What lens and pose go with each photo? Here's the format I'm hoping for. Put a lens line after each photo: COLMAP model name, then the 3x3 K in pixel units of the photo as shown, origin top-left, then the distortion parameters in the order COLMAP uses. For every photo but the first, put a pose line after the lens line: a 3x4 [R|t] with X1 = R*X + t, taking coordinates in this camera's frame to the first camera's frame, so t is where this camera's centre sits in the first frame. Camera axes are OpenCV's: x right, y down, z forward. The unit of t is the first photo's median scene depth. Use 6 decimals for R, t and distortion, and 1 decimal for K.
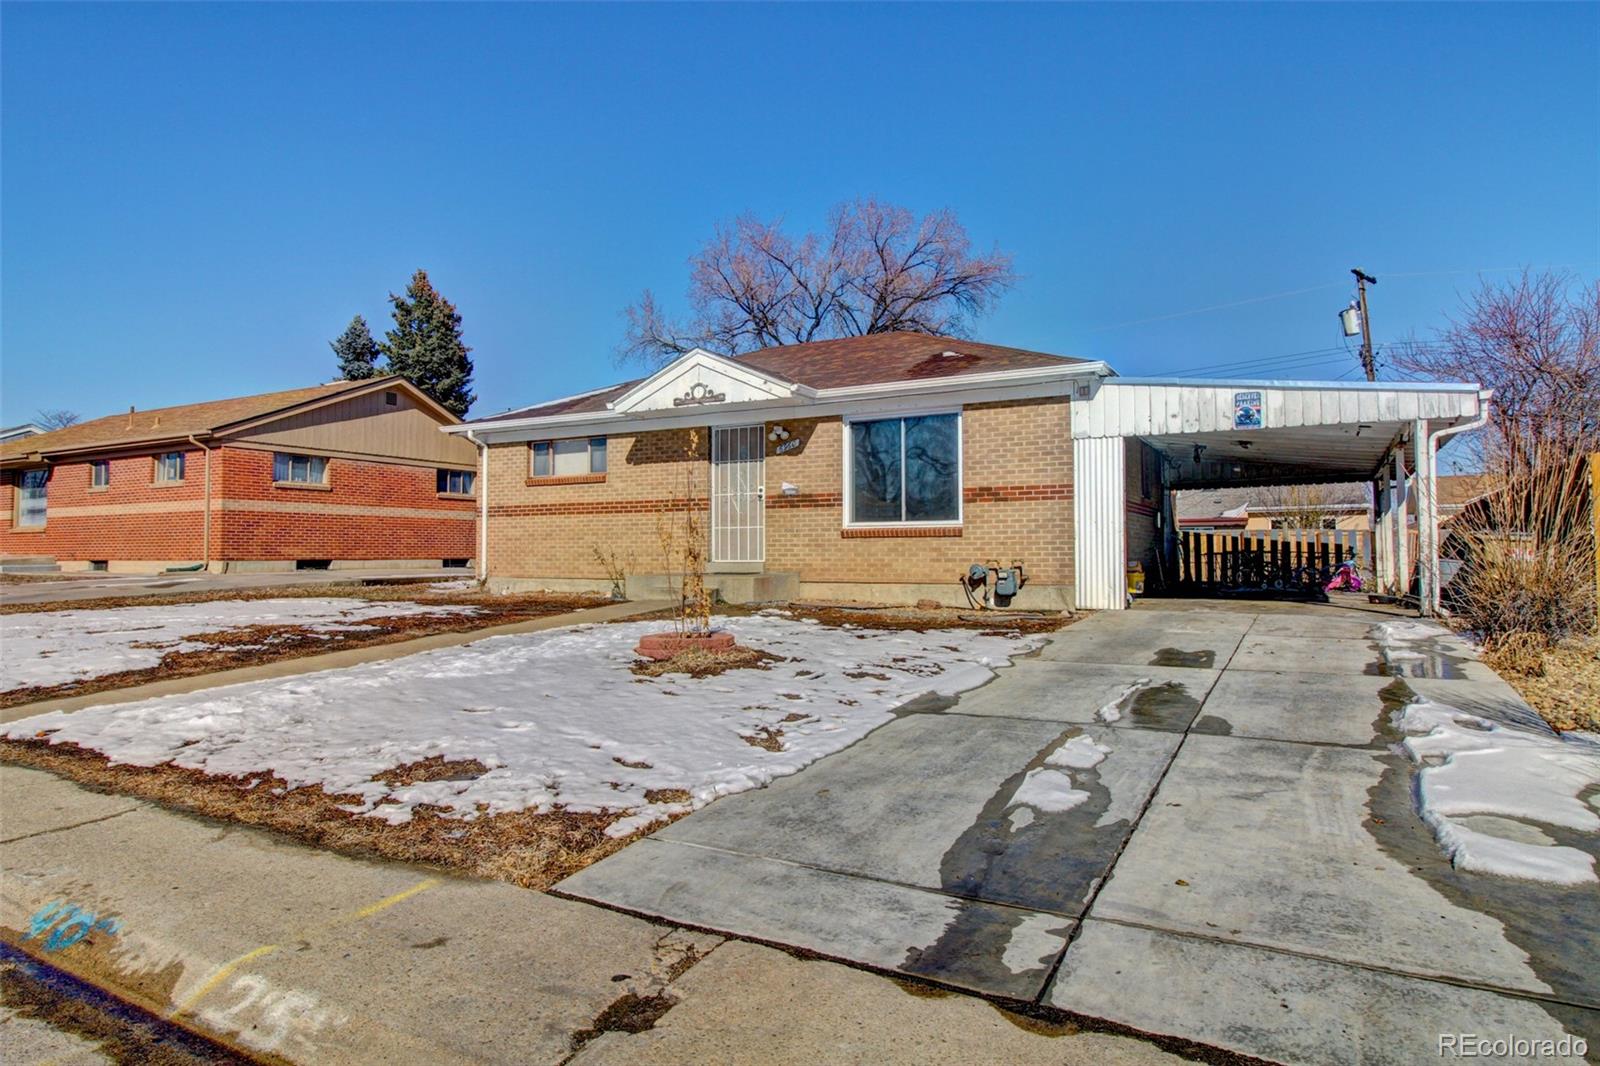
lens RADIAL K [[831.2, 0, 800.0], [0, 831.2, 522.9], [0, 0, 1]] dist [-0.001684, 0.001925]
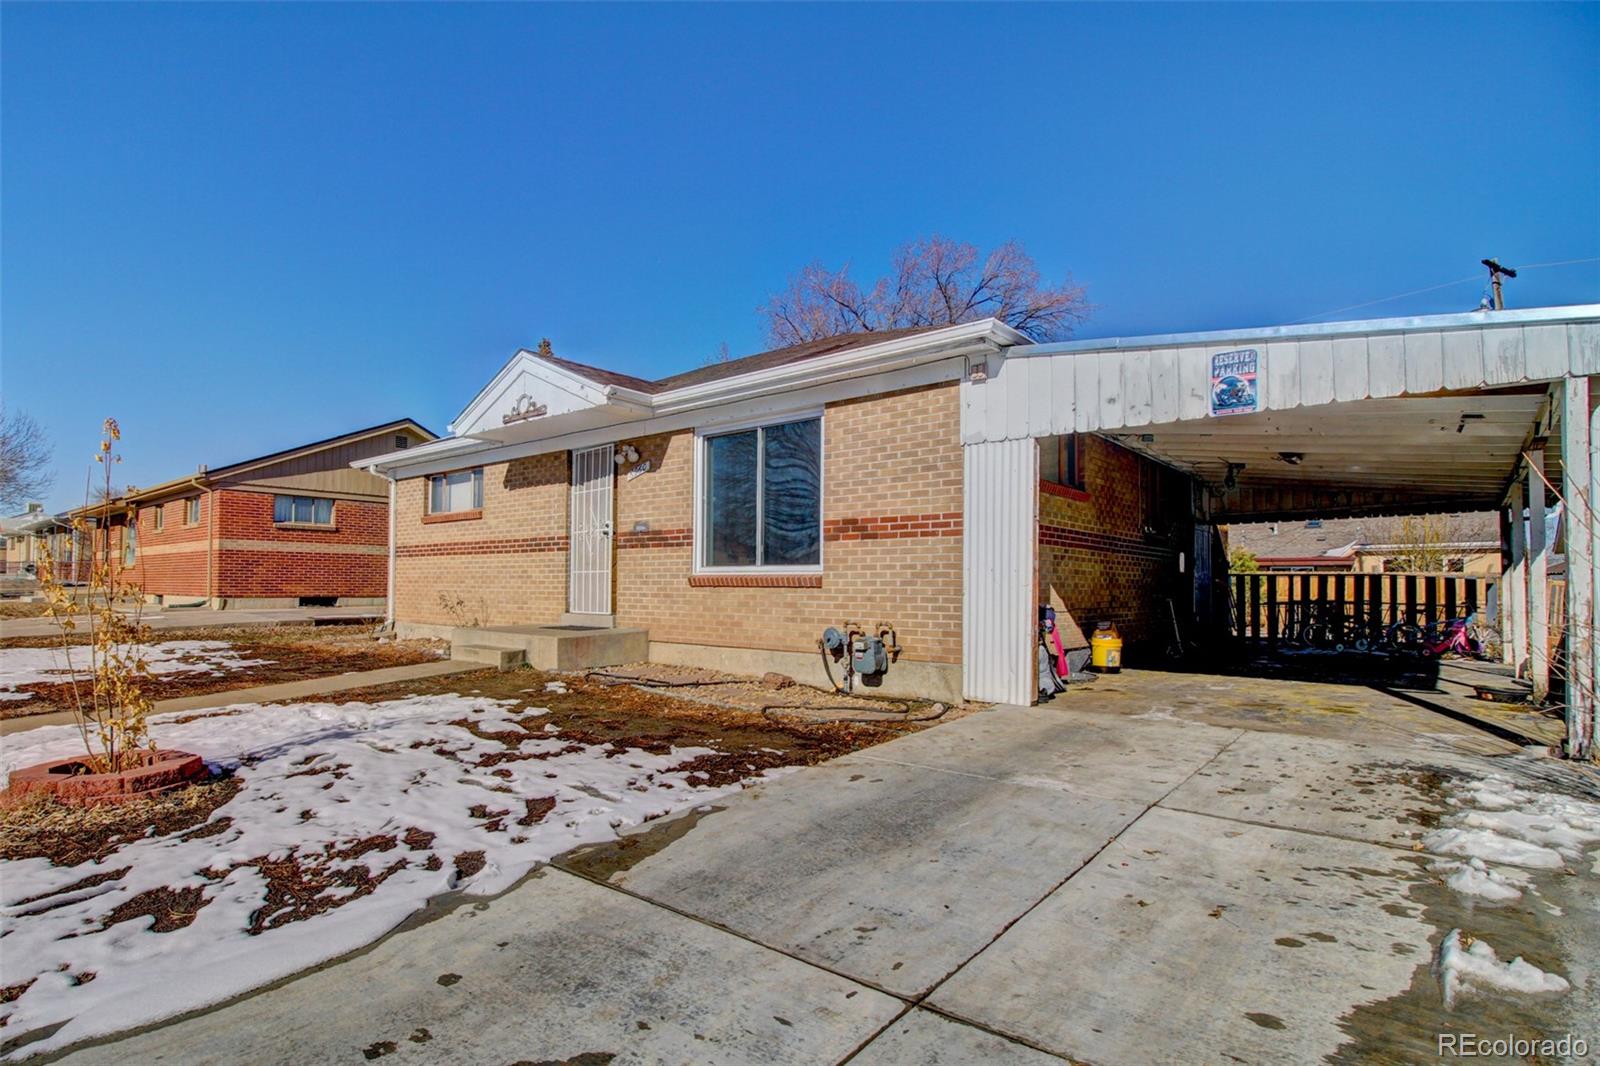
lens RADIAL K [[731.2, 0, 772.9], [0, 731.2, 570.7], [0, 0, 1]] dist [-0.011852, -0.004328]
pose [[0.979897, 0.005768, -0.199420, 0.259385], [-0.002607, 0.999867, 0.016109, -0.007862], [0.199486, -0.015266, 0.979782, 0.345369]]
